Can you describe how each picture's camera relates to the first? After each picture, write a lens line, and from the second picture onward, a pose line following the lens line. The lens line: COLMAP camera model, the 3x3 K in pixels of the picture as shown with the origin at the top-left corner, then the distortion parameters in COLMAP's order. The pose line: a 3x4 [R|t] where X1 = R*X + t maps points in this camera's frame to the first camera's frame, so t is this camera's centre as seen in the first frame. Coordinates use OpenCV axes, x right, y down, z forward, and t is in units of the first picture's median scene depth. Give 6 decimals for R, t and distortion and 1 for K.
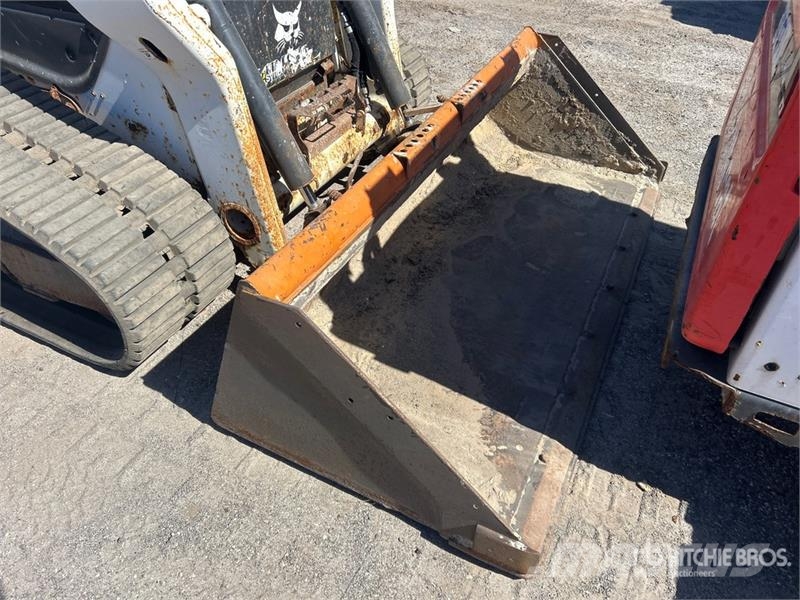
lens RADIAL K [[605.8, 0, 392.3], [0, 605.8, 287.4], [0, 0, 1]] dist [0.063685, -0.073095]
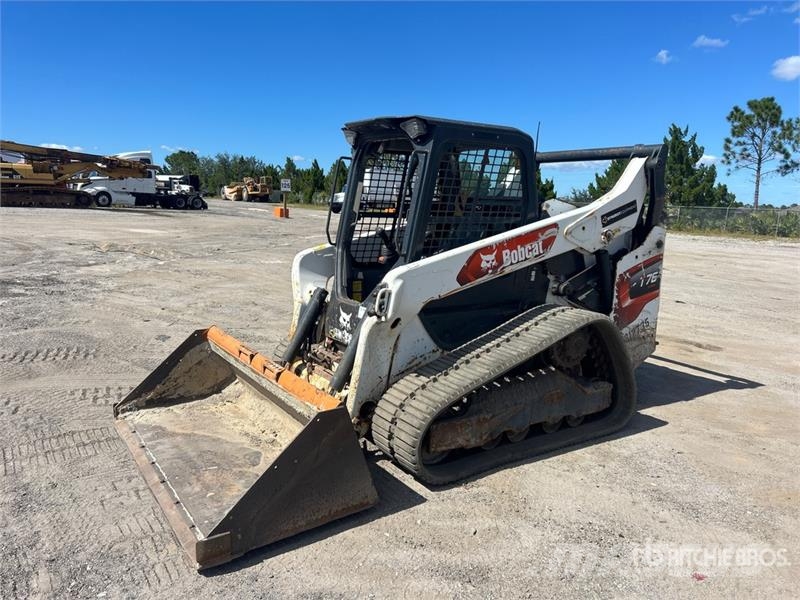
lens RADIAL K [[605.8, 0, 395.4], [0, 605.8, 296.3], [0, 0, 1]] dist [0.063685, -0.073095]
pose [[-0.498819, 0.104494, -0.860384, 1.421147], [-0.574735, 0.703169, 0.418609, -1.378862], [0.648737, 0.703303, -0.290698, 1.597203]]
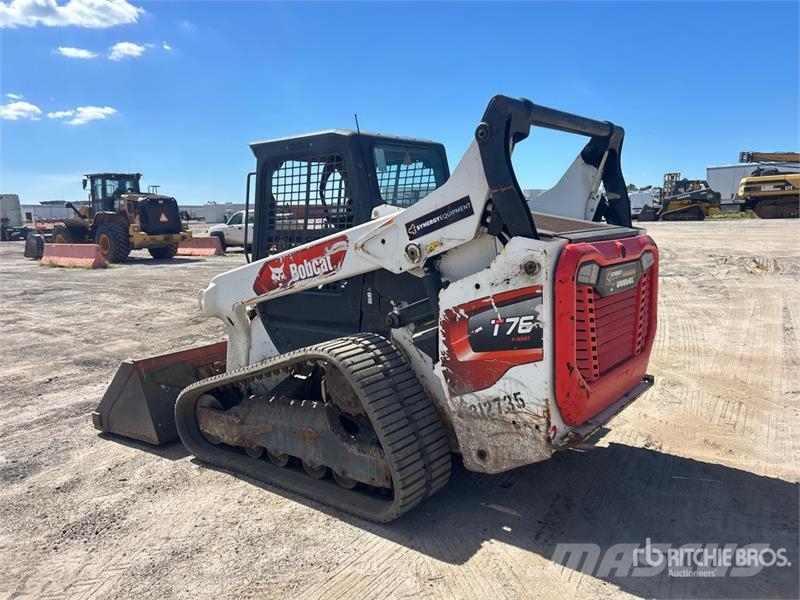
lens RADIAL K [[605.8, 0, 386.3], [0, 605.8, 295.5], [0, 0, 1]] dist [0.063685, -0.073095]
pose [[-0.975714, -0.006170, 0.218963, -1.022371], [0.155426, 0.684879, 0.711887, -2.054311], [-0.154356, 0.728631, -0.667287, 2.387437]]
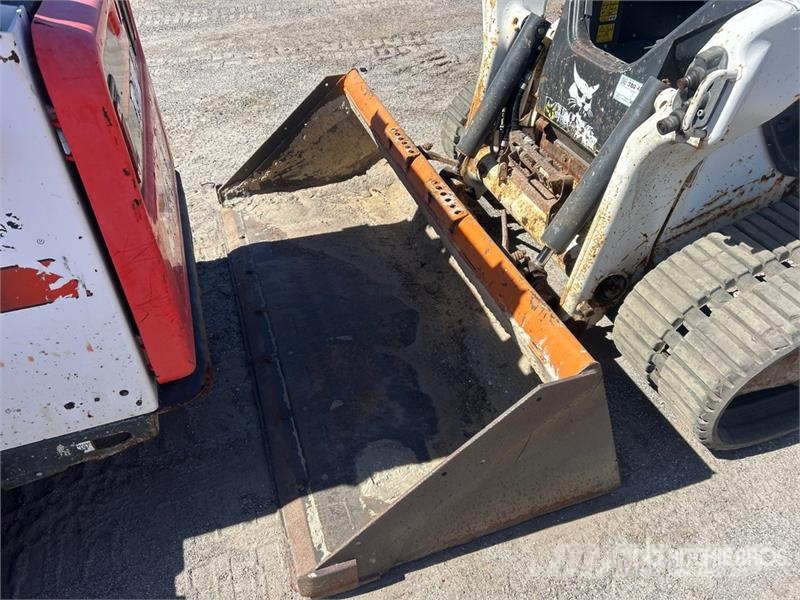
lens RADIAL K [[605.8, 0, 396.7], [0, 605.8, 281.1], [0, 0, 1]] dist [0.063685, -0.073095]
pose [[-0.708991, 0.426376, -0.561725, 0.751895], [-0.448382, 0.342256, 0.825721, -1.009963], [0.544321, 0.837296, -0.051477, 1.123827]]
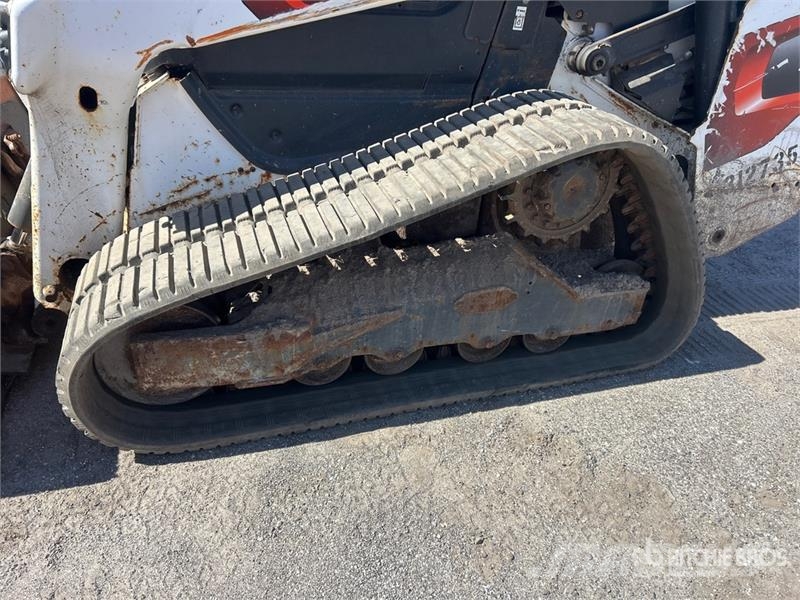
lens RADIAL K [[605.8, 0, 393.6], [0, 605.8, 301.7], [0, 0, 1]] dist [0.063685, -0.073095]
pose [[-0.718261, 0.300909, -0.627340, 0.223778], [-0.499096, 0.405383, 0.765877, -1.259178], [0.484773, 0.863202, -0.140988, 1.646771]]
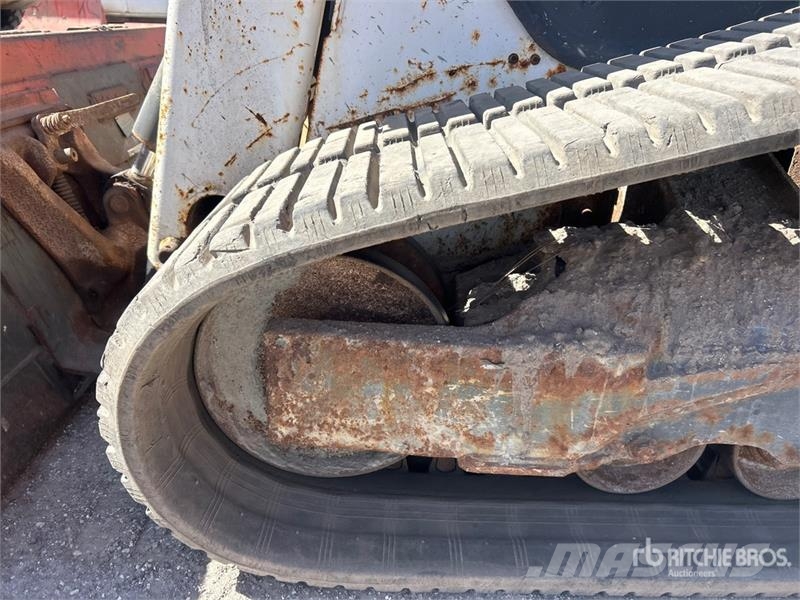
lens RADIAL K [[605.8, 0, 405.7], [0, 605.8, 304.2], [0, 0, 1]] dist [0.063685, -0.073095]
pose [[-0.883562, 0.126019, -0.451040, 0.083632], [-0.352817, 0.454211, 0.818054, -0.819567], [0.307958, 0.881936, -0.356862, 1.562767]]
